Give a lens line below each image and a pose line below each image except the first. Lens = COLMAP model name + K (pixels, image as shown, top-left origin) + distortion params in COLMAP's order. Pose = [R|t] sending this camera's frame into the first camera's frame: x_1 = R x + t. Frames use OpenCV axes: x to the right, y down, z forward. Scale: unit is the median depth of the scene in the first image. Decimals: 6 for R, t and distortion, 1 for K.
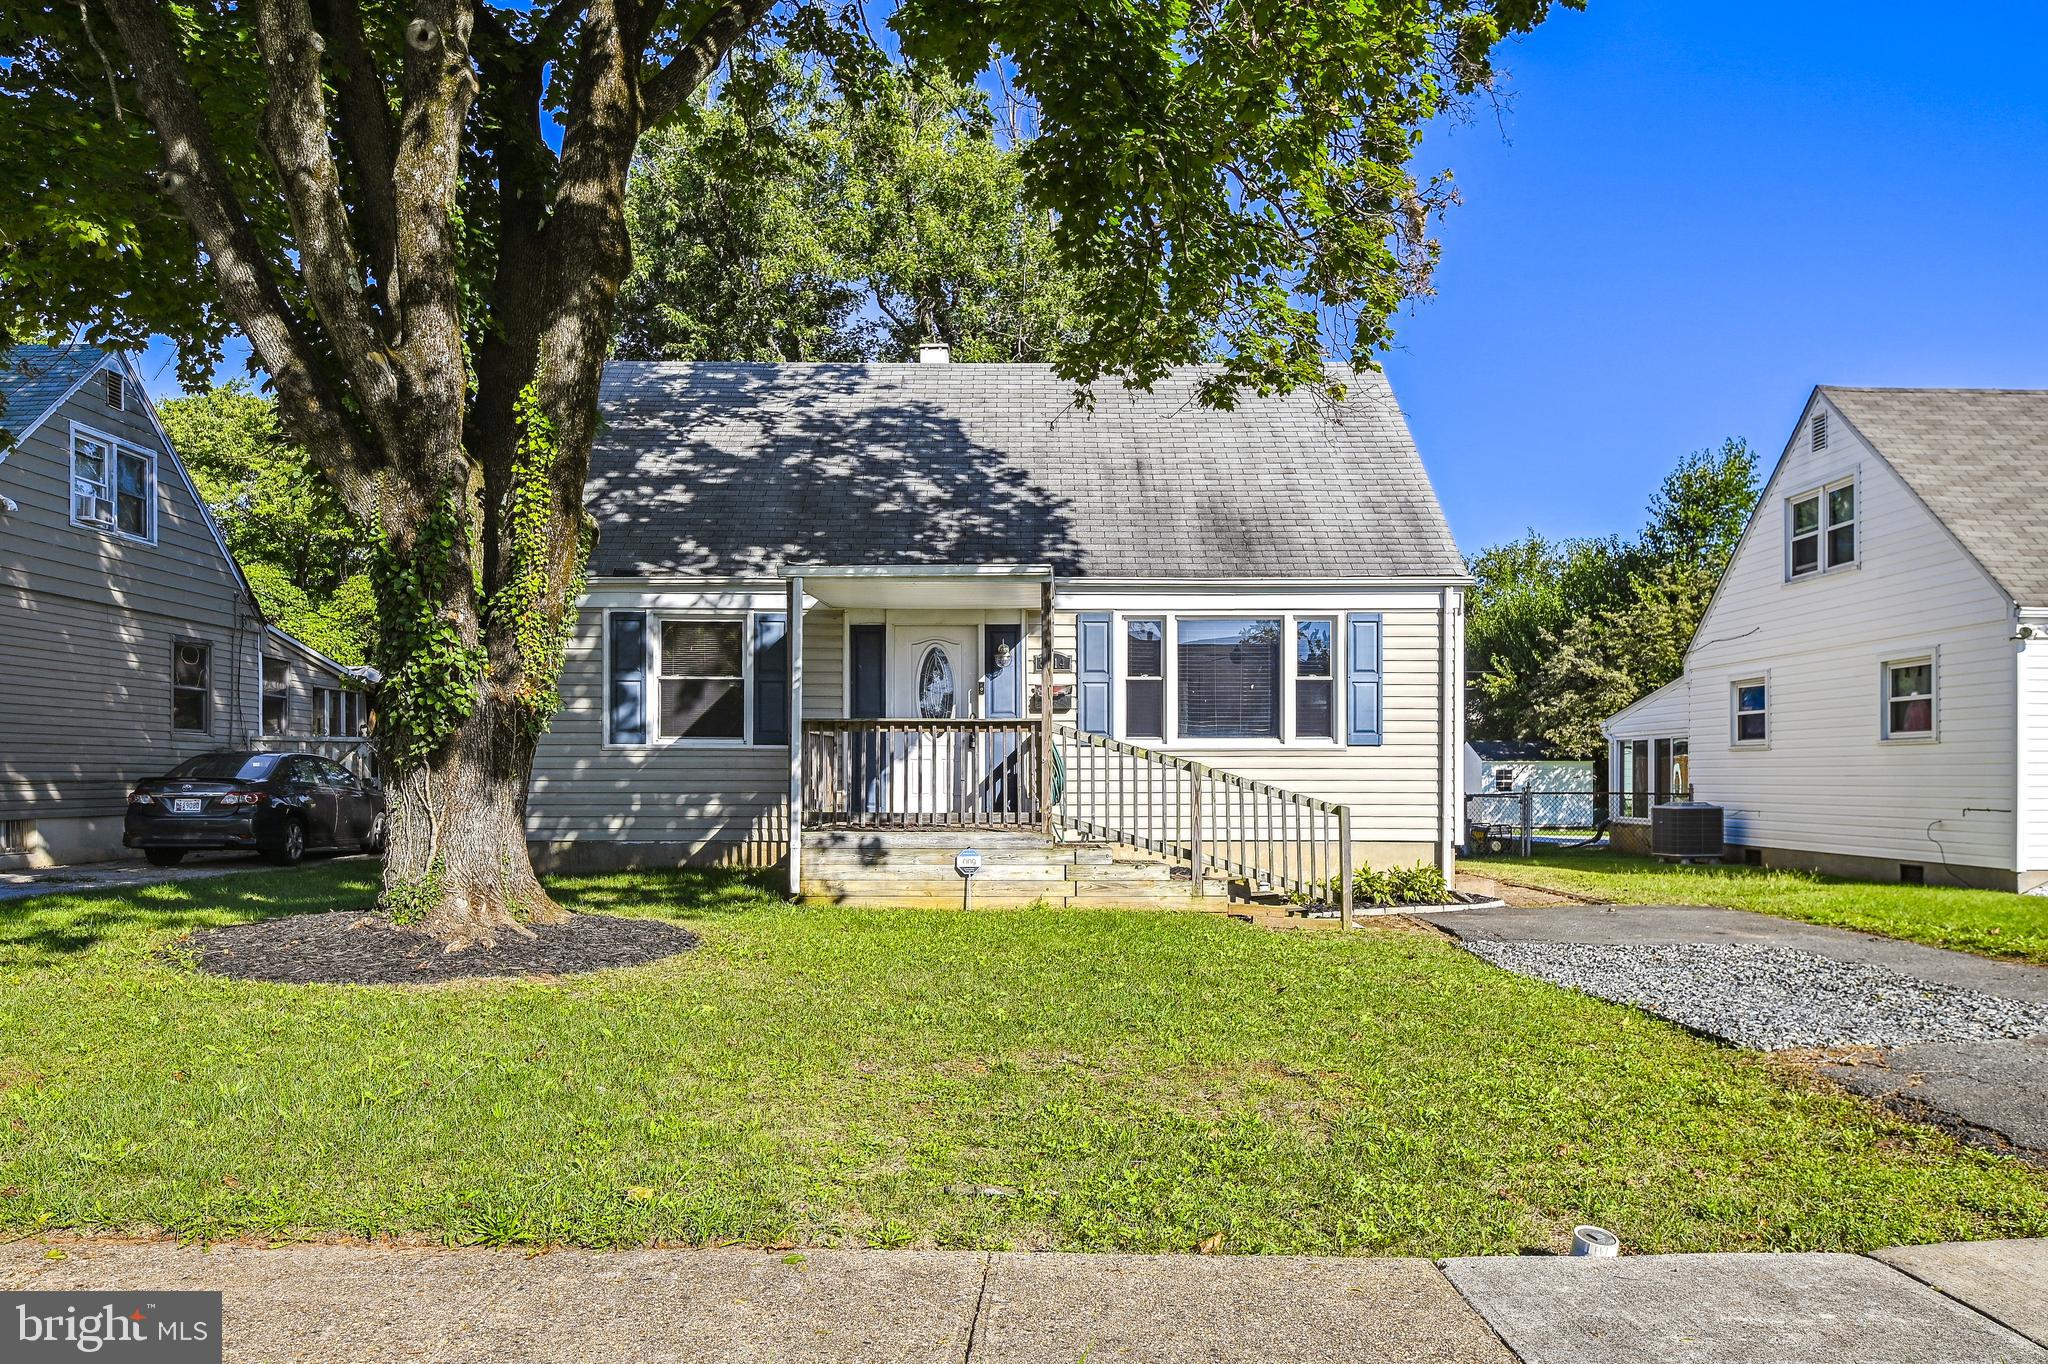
lens RADIAL K [[1393.0, 0, 1030.8], [0, 1393.0, 791.4], [0, 0, 1]] dist [-0.003818, 0.000839]
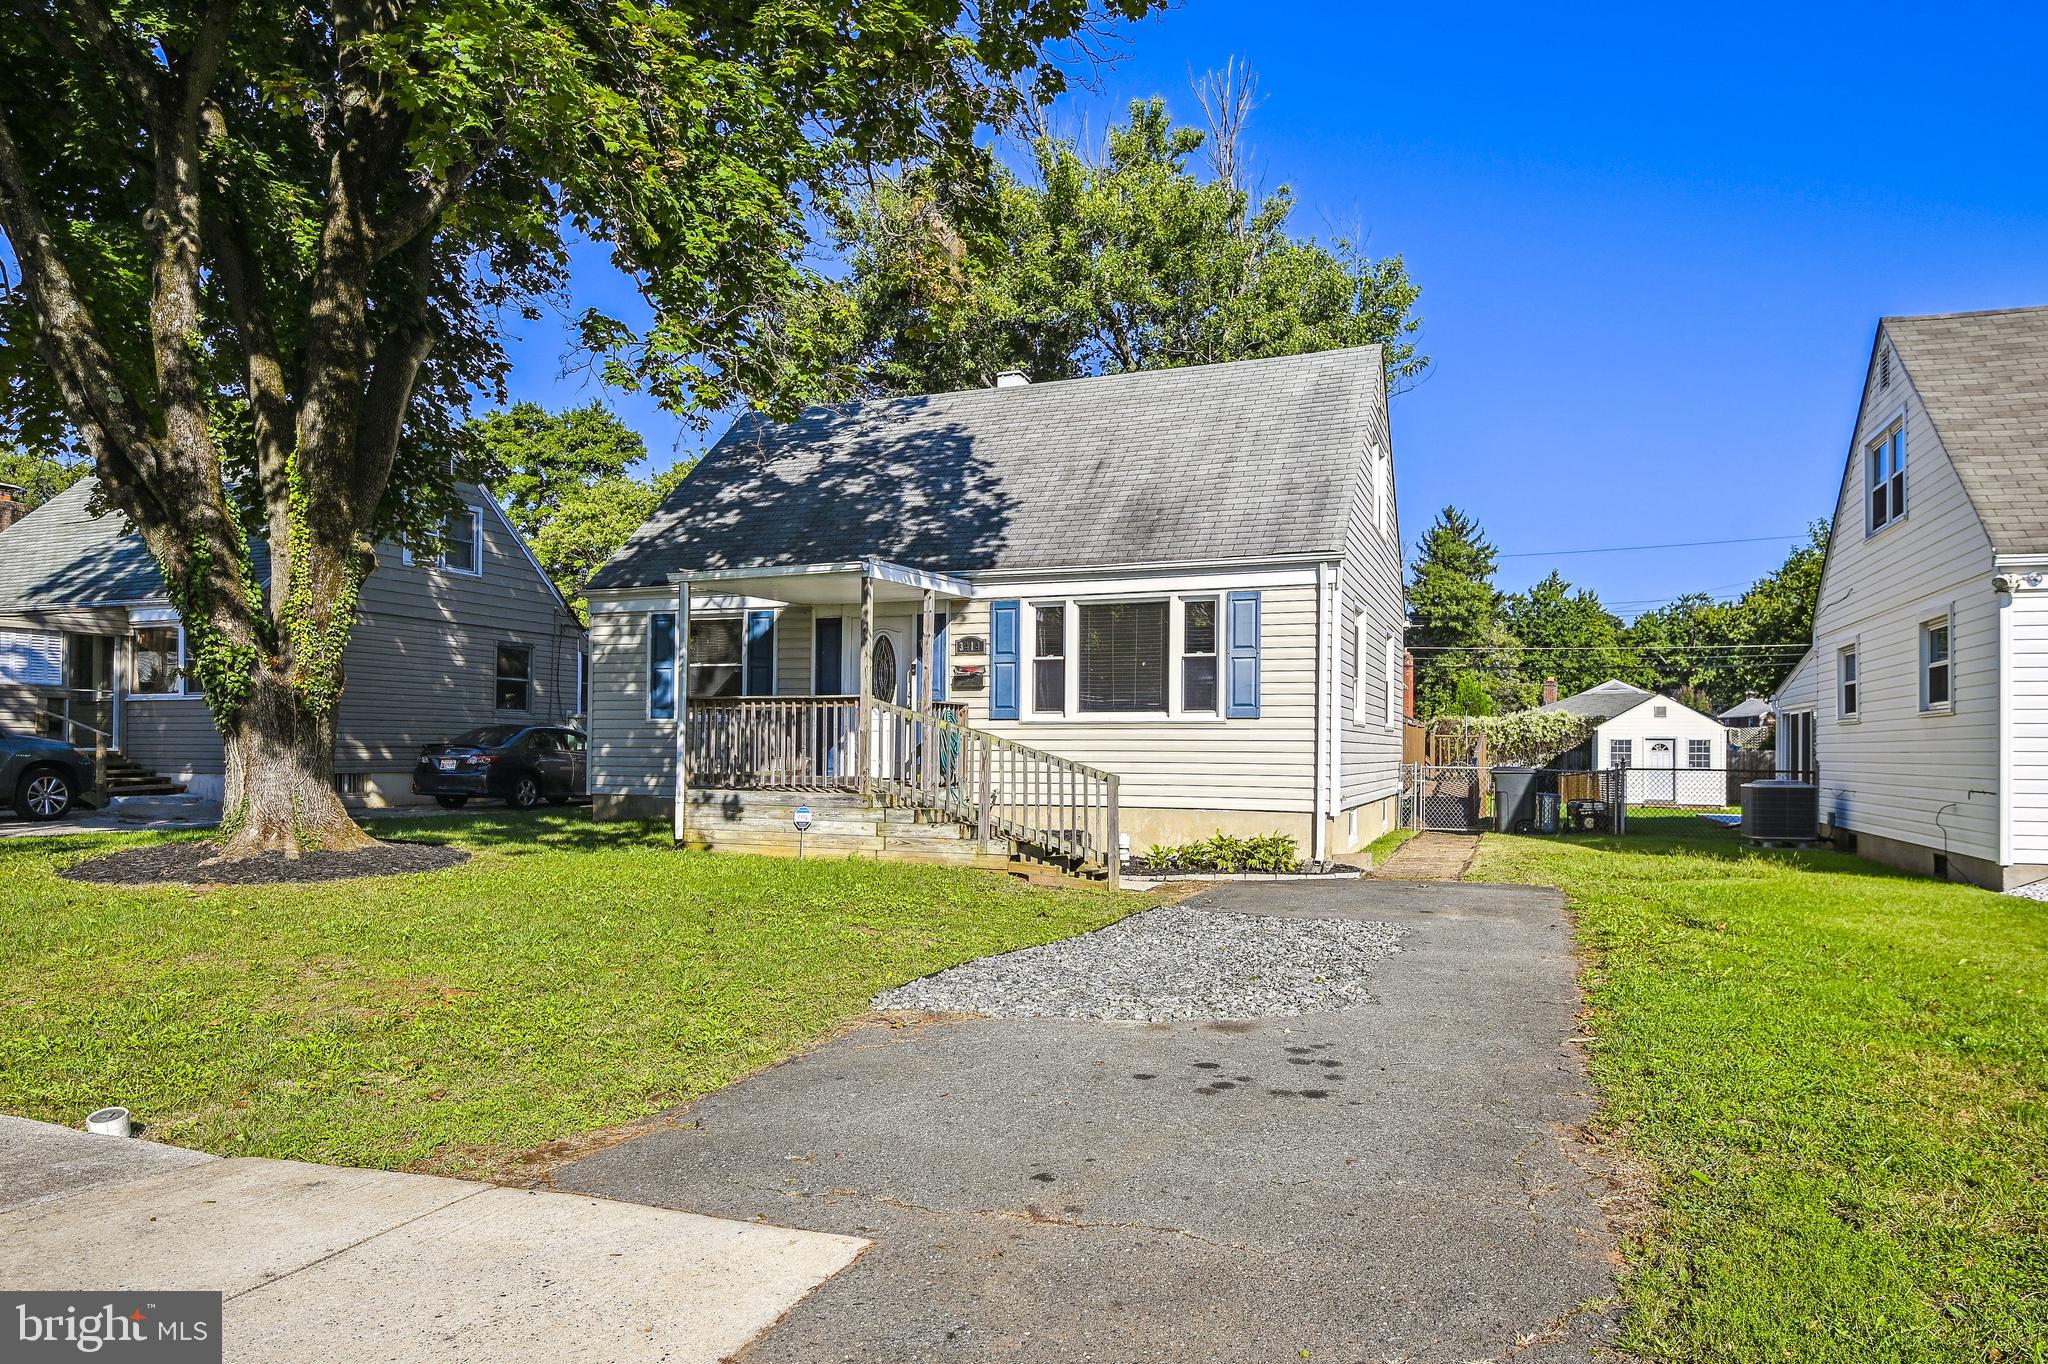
lens RADIAL K [[1233.3, 0, 1025.3], [0, 1233.3, 741.2], [0, 0, 1]] dist [-0.006030, -0.006963]
pose [[0.931751, 0.004499, -0.363069, 0.421764], [-0.011041, 0.999812, -0.015947, 0.000570], [0.362929, 0.018867, 0.931626, 0.082430]]
